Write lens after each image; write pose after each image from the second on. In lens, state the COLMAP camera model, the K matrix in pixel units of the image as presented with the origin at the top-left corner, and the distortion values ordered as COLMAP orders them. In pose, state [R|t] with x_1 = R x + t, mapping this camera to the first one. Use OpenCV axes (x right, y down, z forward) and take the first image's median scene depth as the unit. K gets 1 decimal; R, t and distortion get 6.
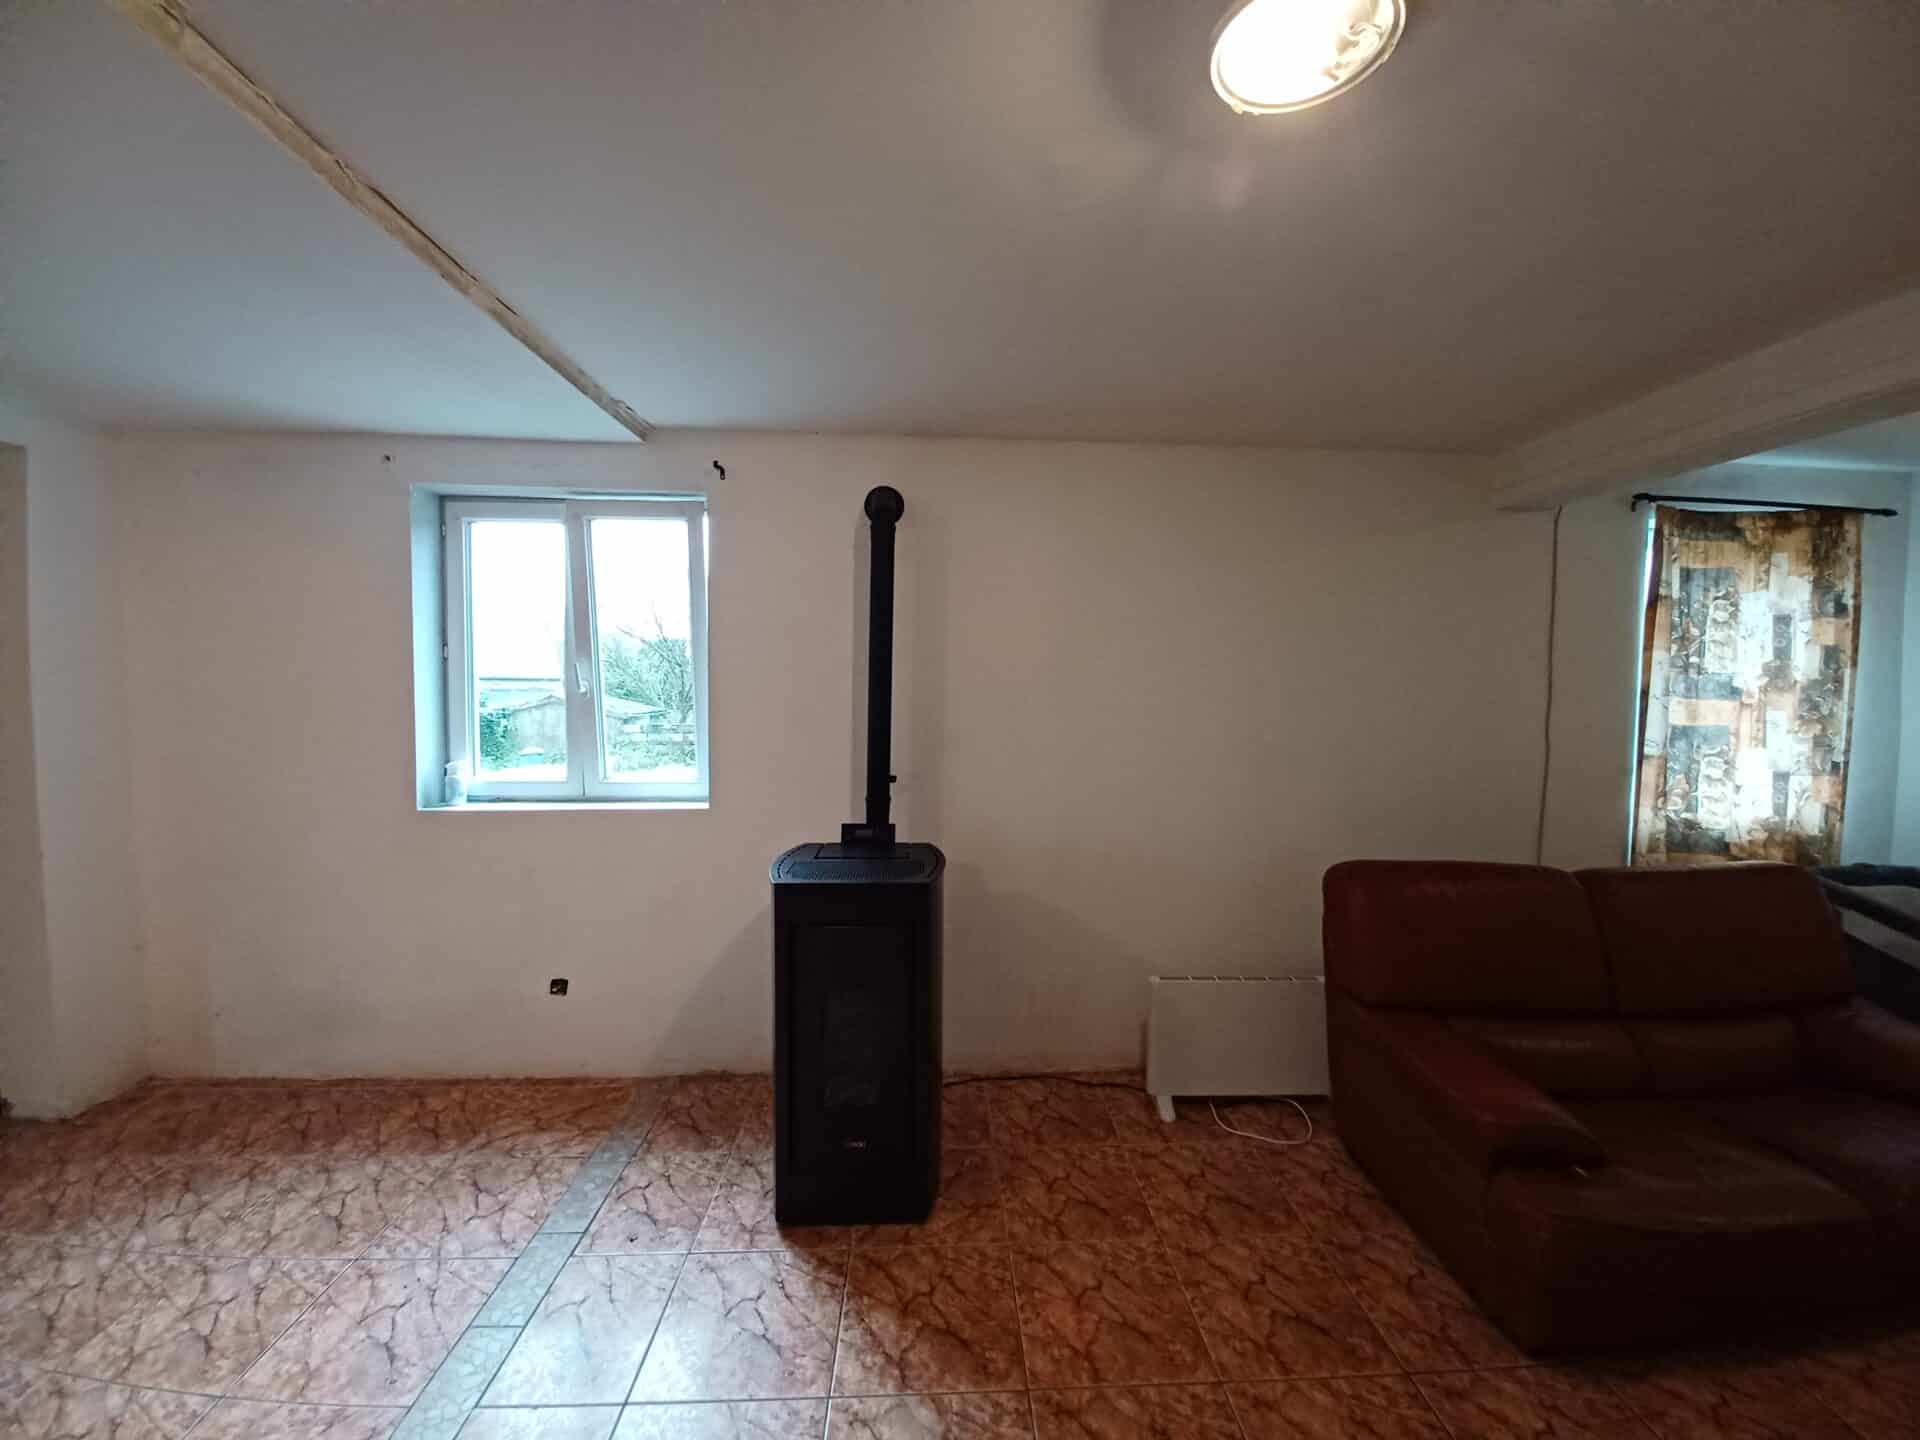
lens RADIAL K [[740.0, 0, 969.9], [0, 740.0, 721.9], [0, 0, 1]] dist [0.003252, -0.012365]
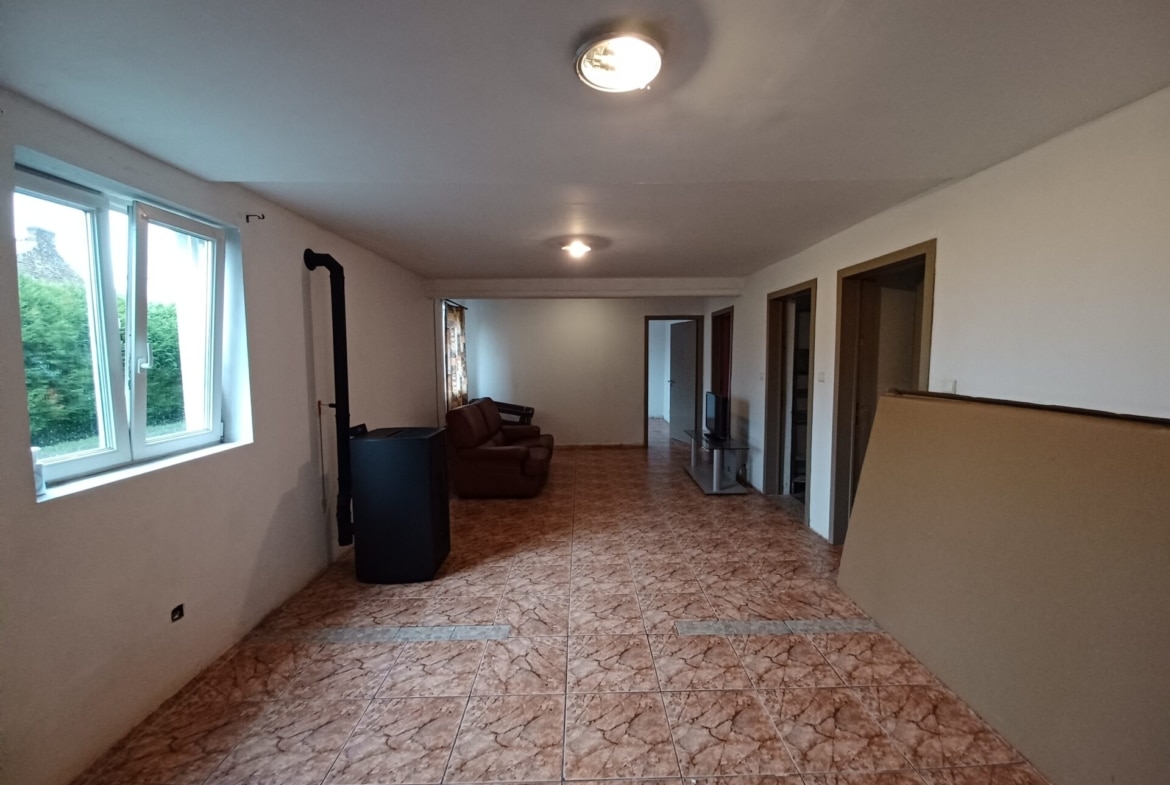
lens RADIAL K [[461.1, 0, 585.0], [0, 461.1, 392.5], [0, 0, 1]] dist [-0.000124, -0.014397]
pose [[0.043039, -0.087754, 0.995212, -1.448040], [0.056870, 0.994735, 0.085252, -0.029216], [-0.997453, 0.052928, 0.047803, 0.332177]]
